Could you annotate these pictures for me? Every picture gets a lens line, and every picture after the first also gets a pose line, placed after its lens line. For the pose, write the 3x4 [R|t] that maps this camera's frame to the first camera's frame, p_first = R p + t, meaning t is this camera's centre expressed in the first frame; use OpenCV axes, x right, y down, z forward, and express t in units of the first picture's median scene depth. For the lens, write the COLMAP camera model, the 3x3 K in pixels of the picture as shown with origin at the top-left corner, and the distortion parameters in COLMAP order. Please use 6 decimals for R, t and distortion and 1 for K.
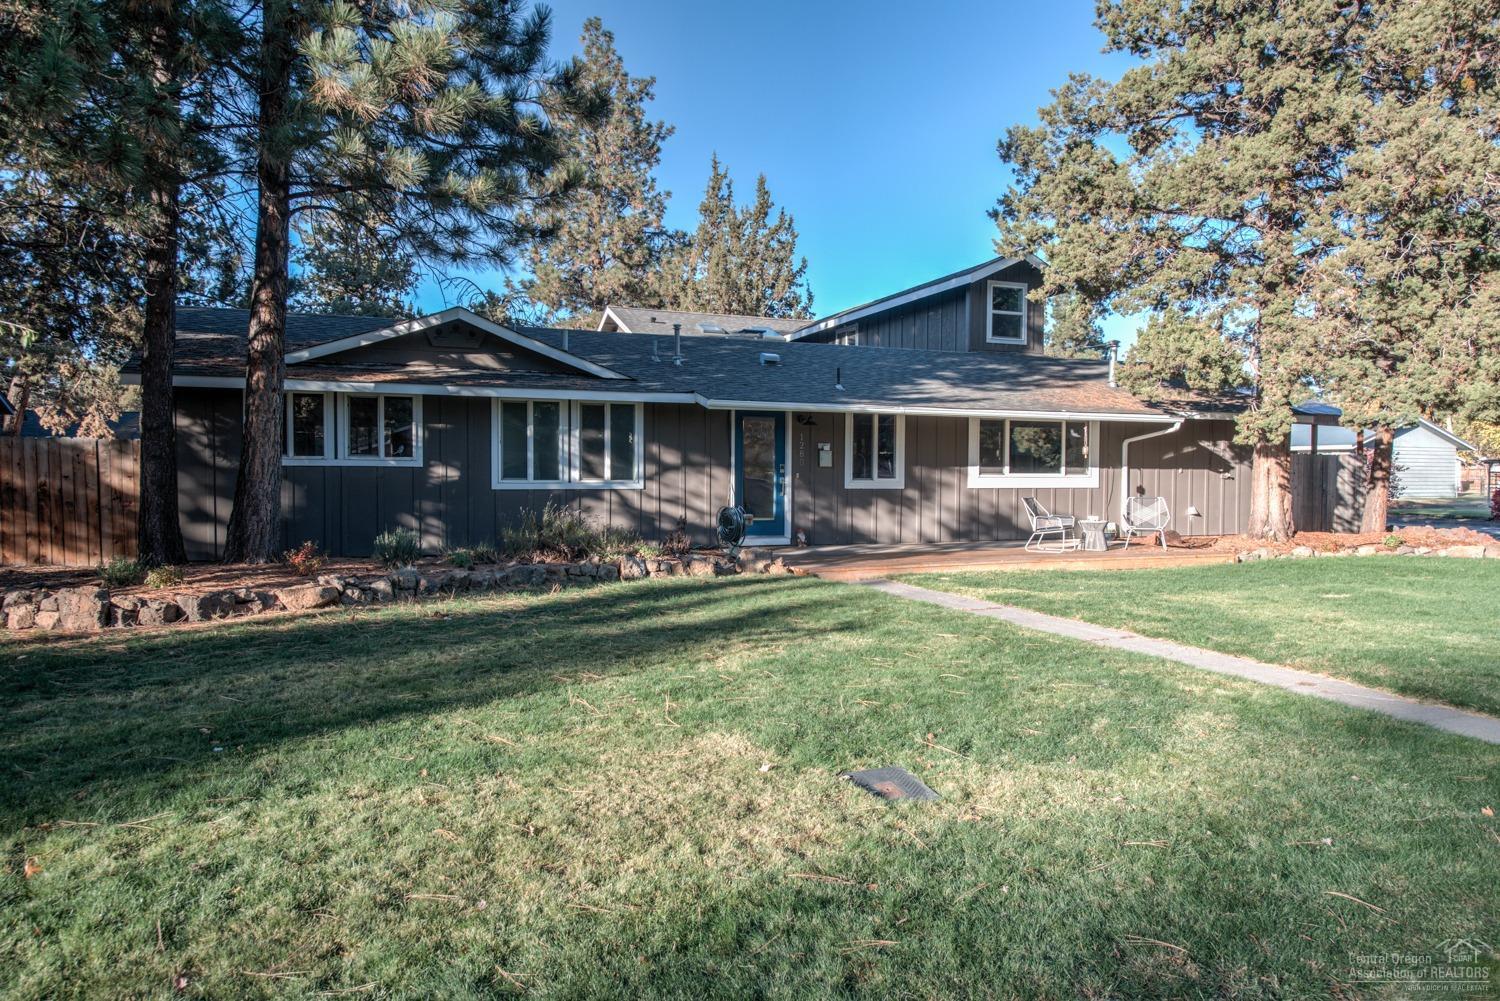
lens RADIAL K [[977.5, 0, 750.7], [0, 977.5, 499.5], [0, 0, 1]] dist [0.003223, -0.000750]
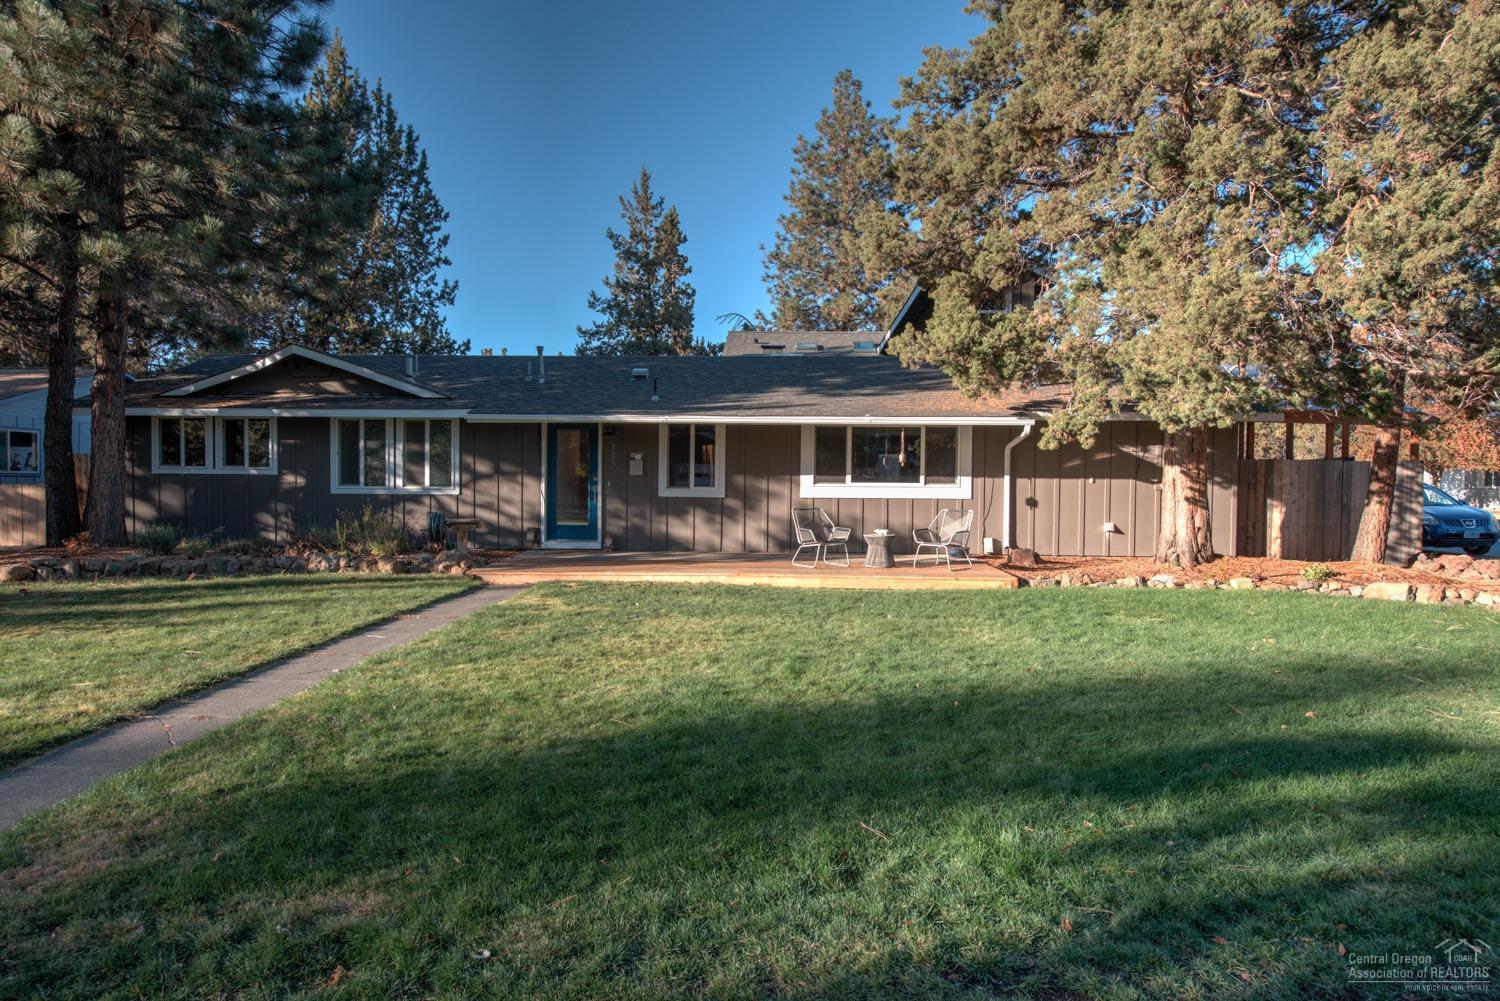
lens RADIAL K [[889.3, 0, 750.9], [0, 889.3, 495.0], [0, 0, 1]] dist [-0.006581, 0.000329]
pose [[0.914294, 0.009320, -0.404943, 0.577012], [-0.015167, 0.999822, -0.011233, -0.004252], [0.404766, 0.016412, 0.914273, 0.191576]]
